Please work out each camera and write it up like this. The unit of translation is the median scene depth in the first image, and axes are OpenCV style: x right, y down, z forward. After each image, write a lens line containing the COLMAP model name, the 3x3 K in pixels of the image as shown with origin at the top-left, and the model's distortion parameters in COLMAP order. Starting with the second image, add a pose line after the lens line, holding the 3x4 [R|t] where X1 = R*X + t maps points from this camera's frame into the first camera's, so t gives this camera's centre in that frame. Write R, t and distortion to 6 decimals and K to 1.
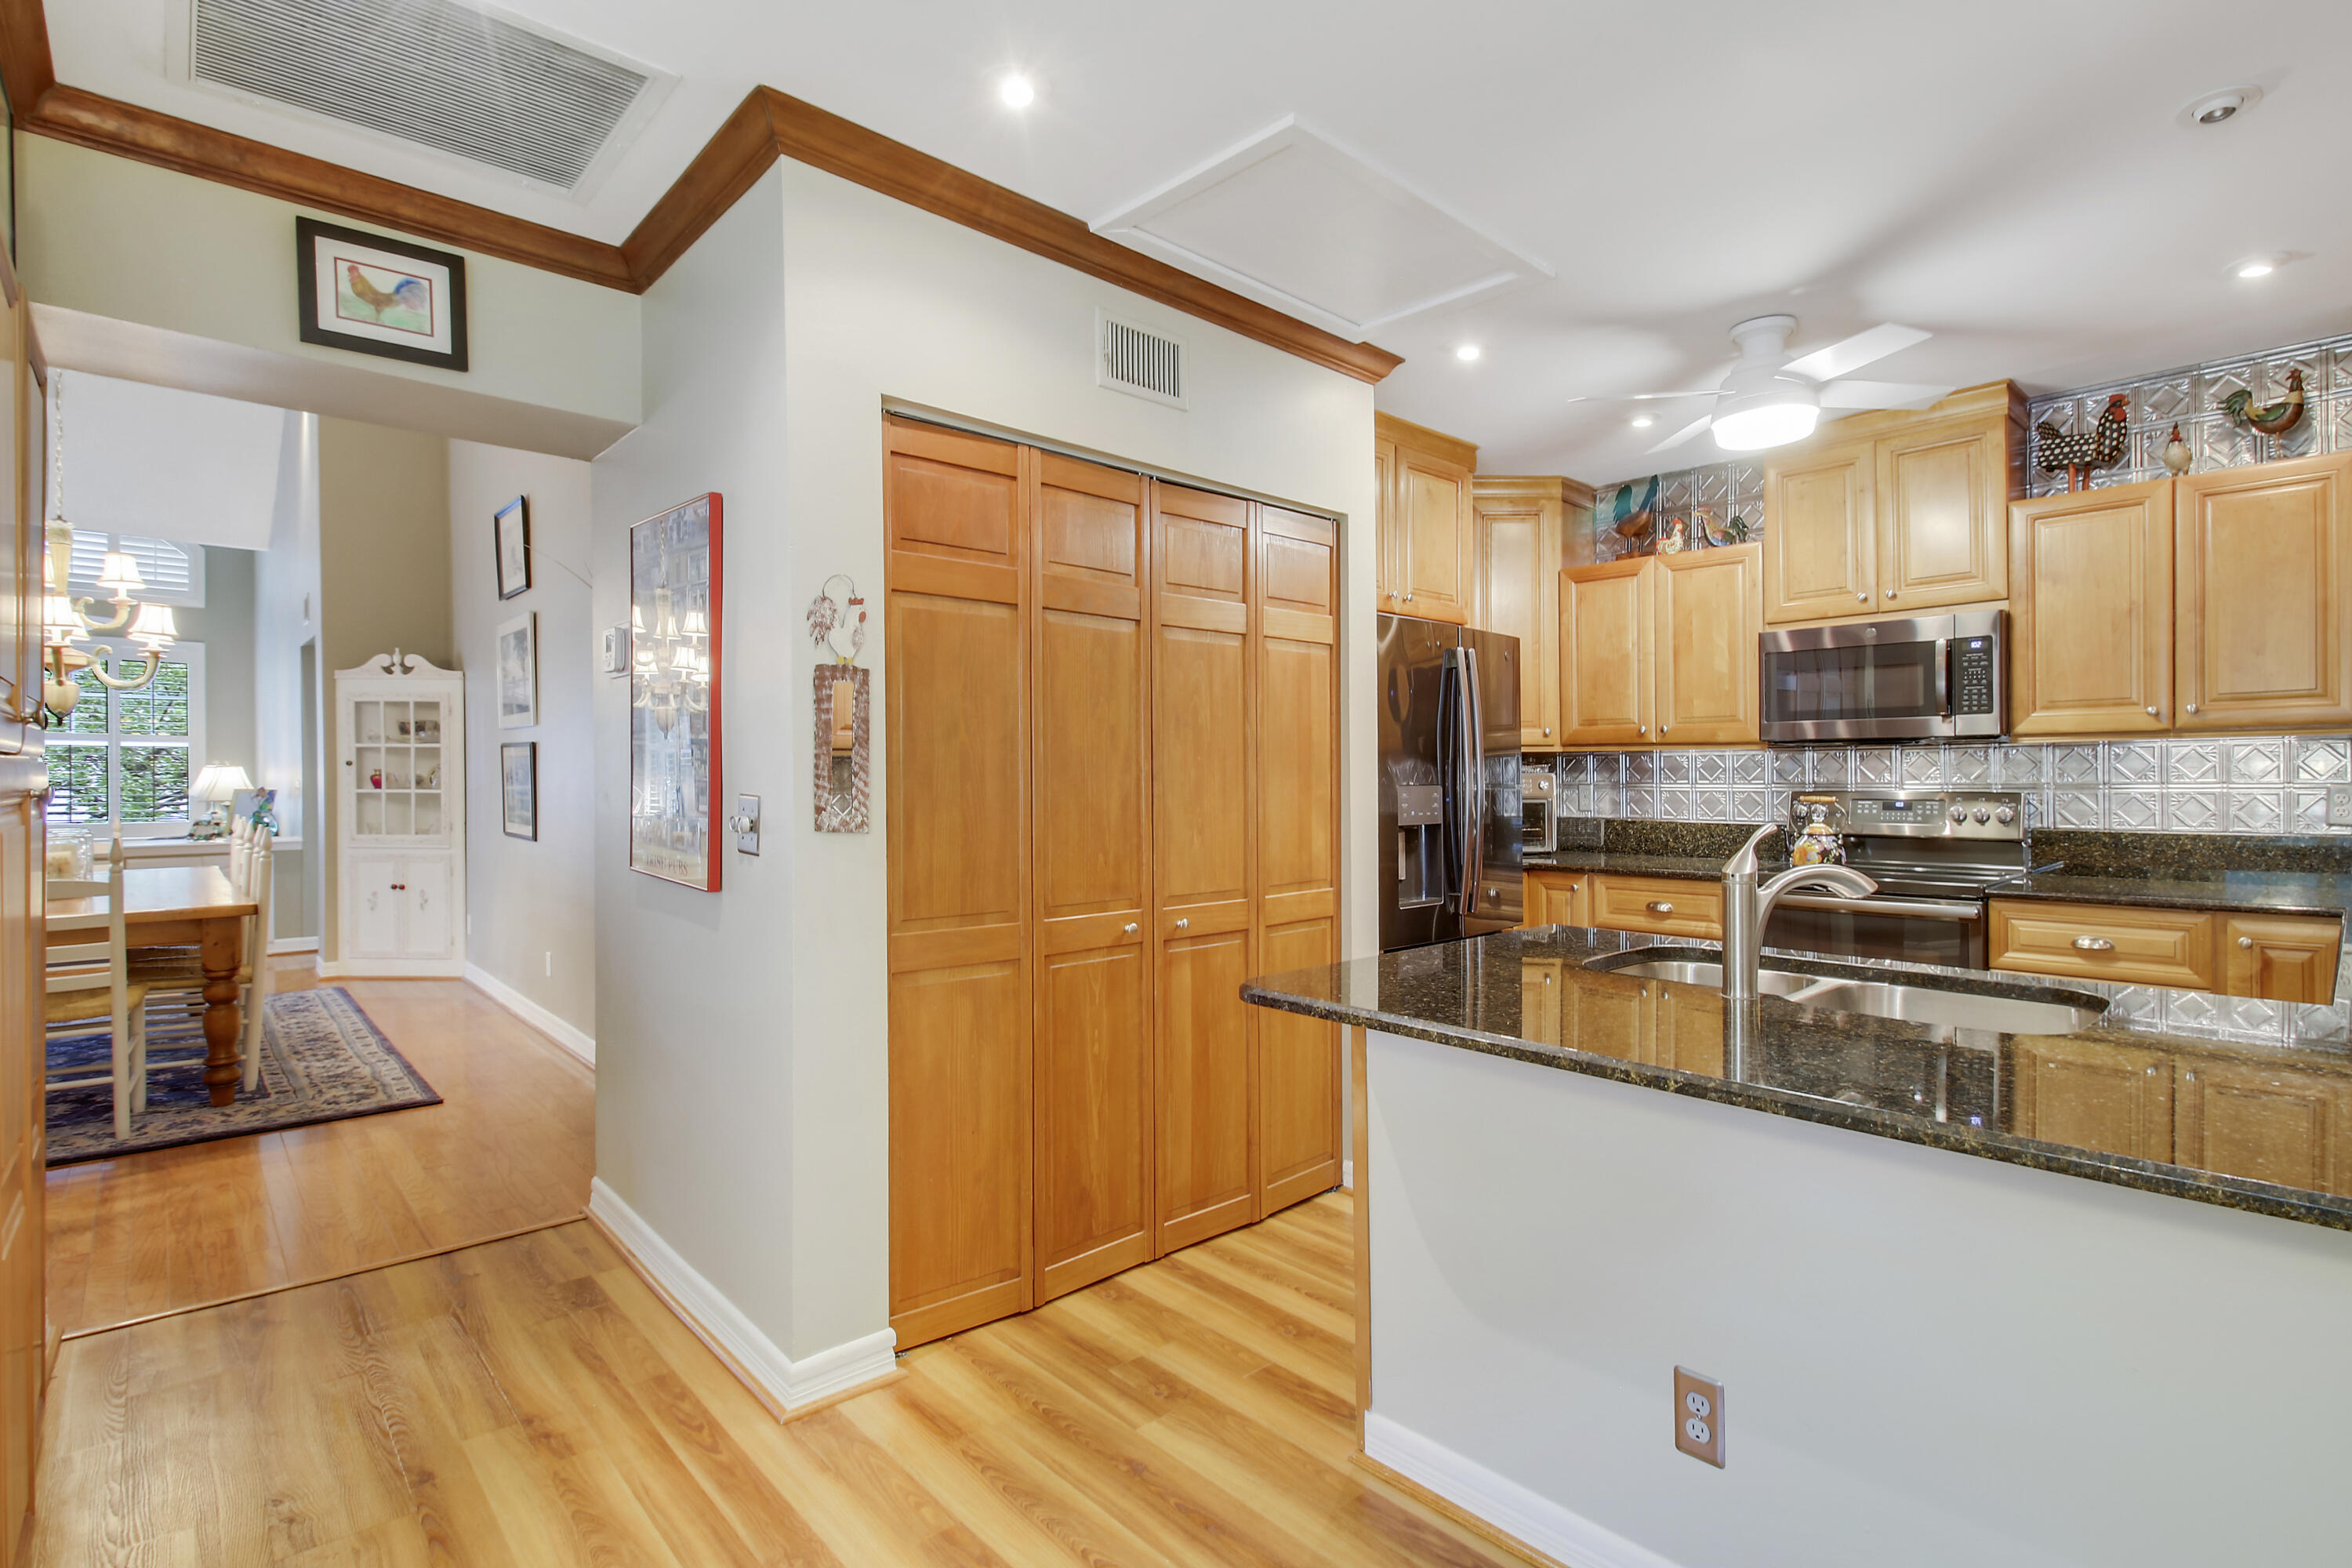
lens RADIAL K [[1132.9, 0, 1225.0], [0, 1132.9, 767.8], [0, 0, 1]] dist [0.003391, -0.005473]
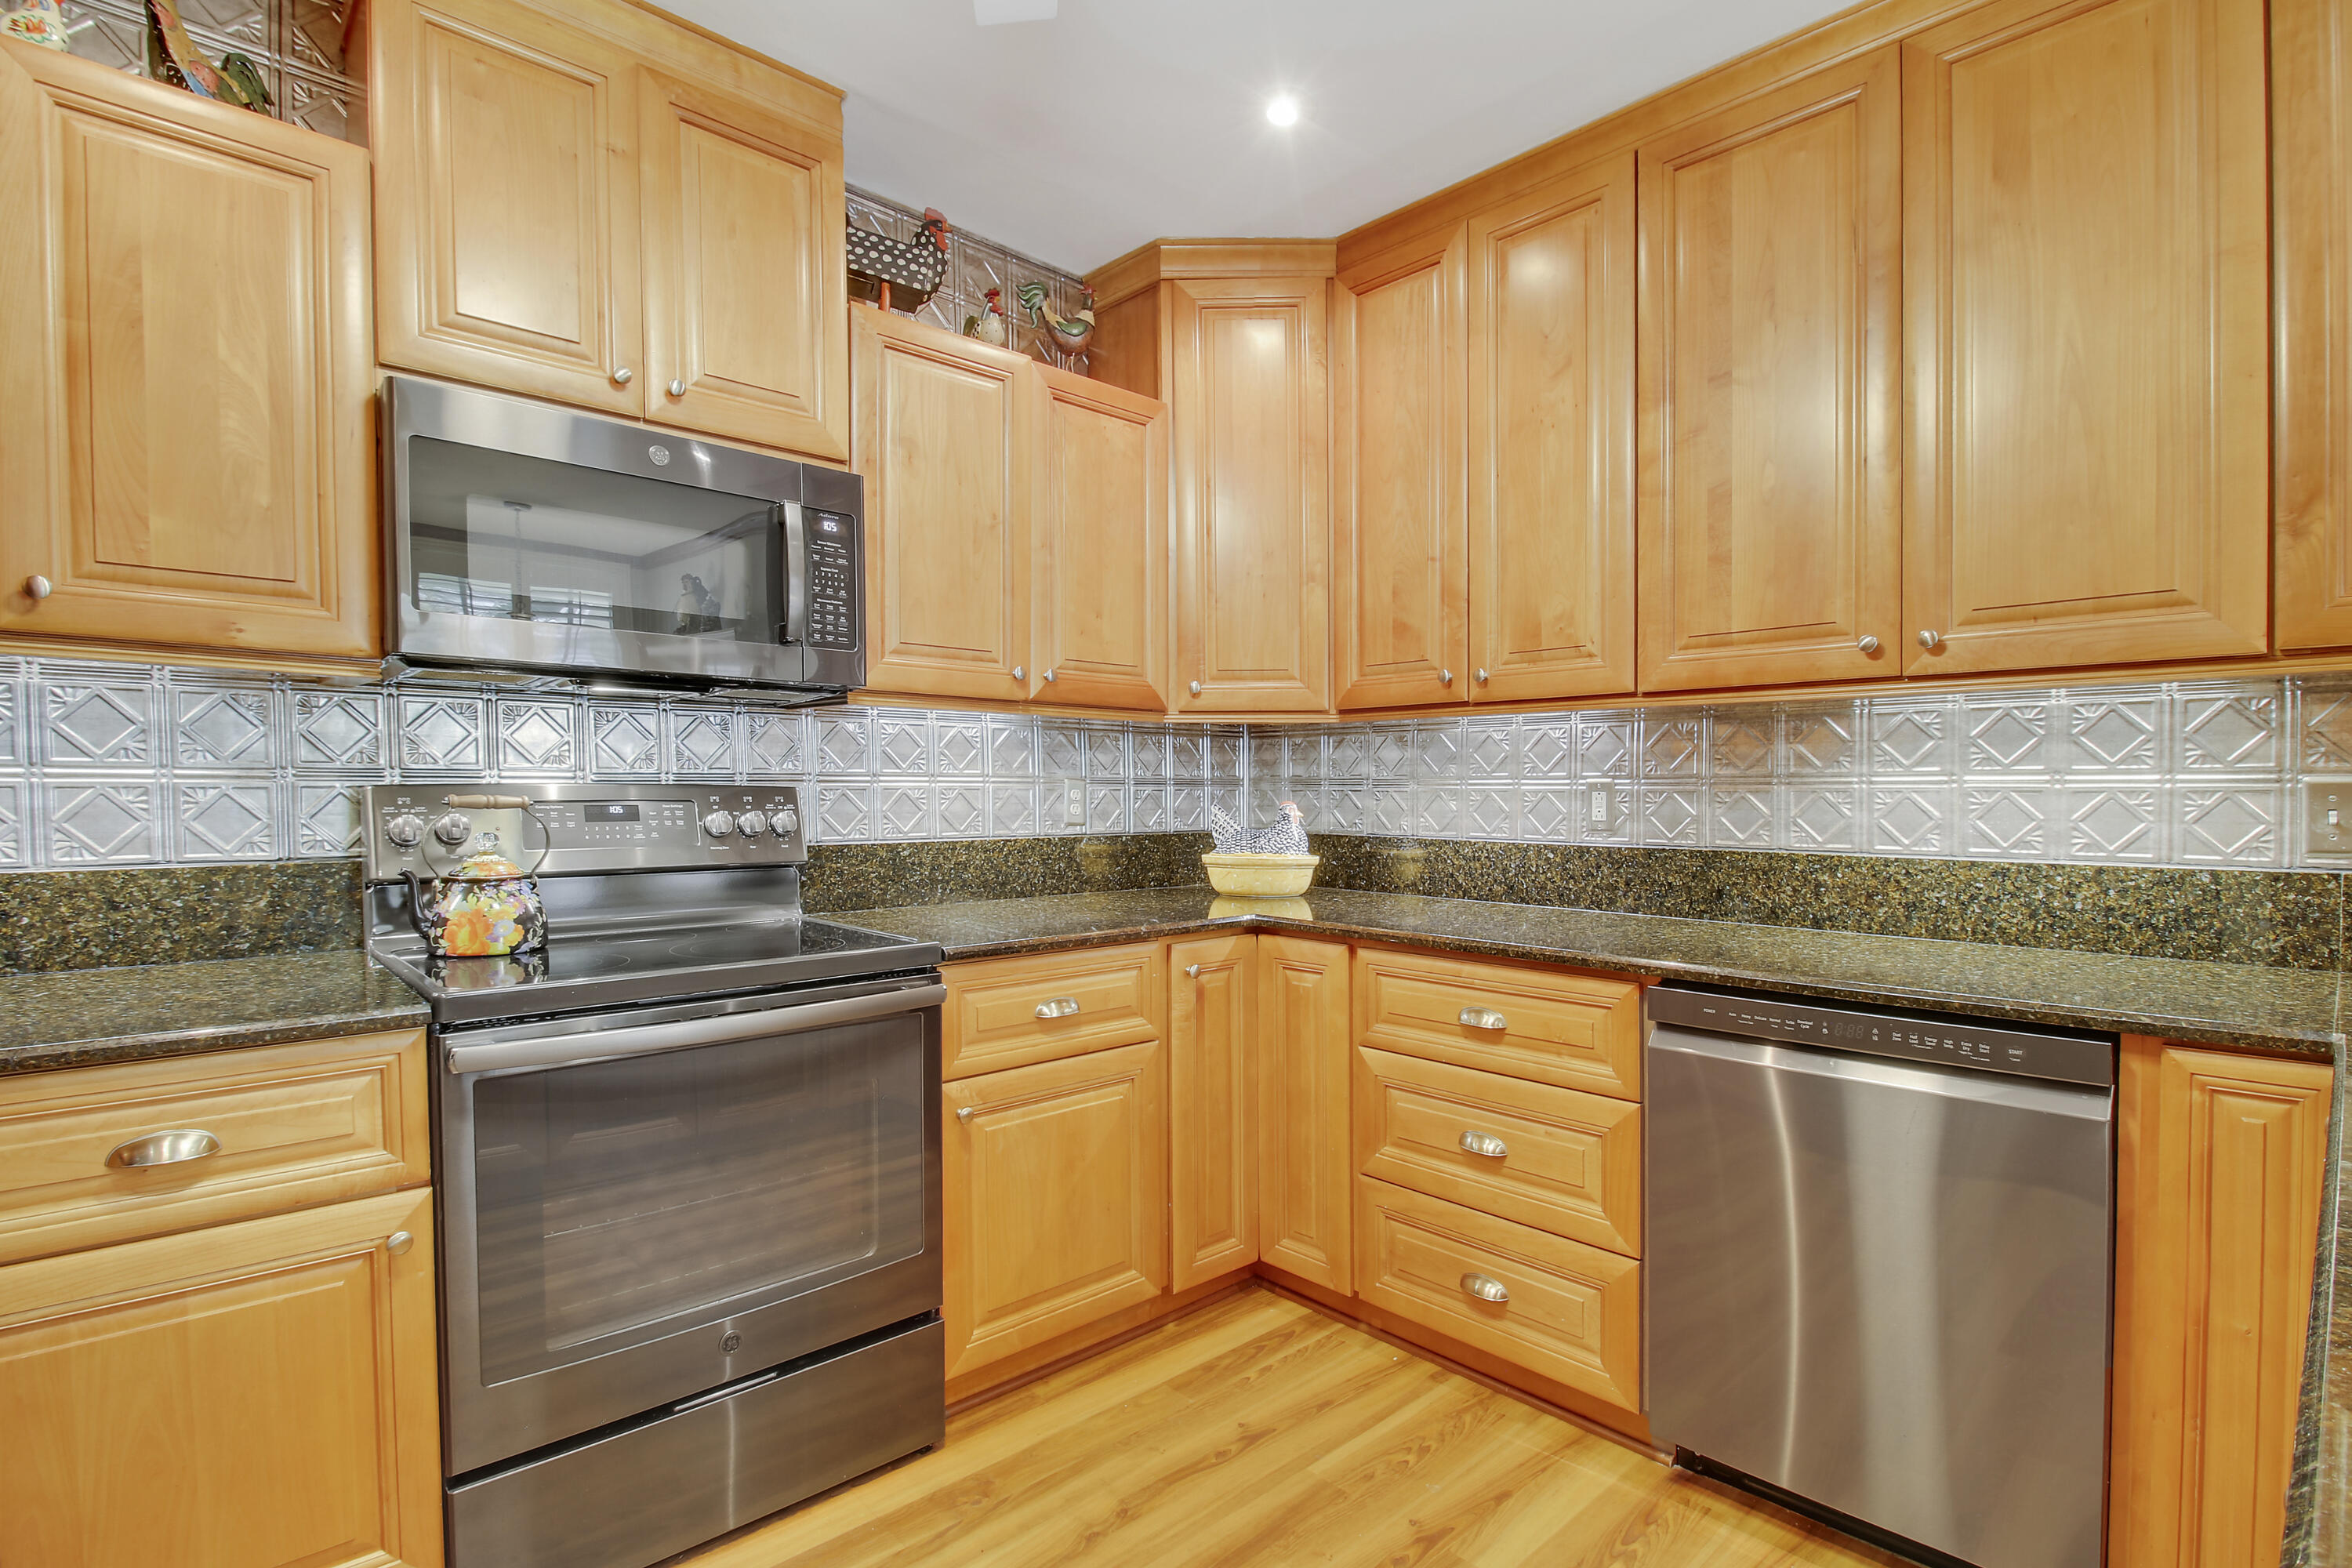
lens RADIAL K [[1132.9, 0, 1189.4], [0, 1132.9, 819.0], [0, 0, 1]] dist [0.003391, -0.005473]
pose [[0.013160, -0.019148, 0.999730, 0.090191], [-0.009319, 0.999771, 0.019271, 0.026713], [-0.999870, -0.009570, 0.012979, 0.811084]]
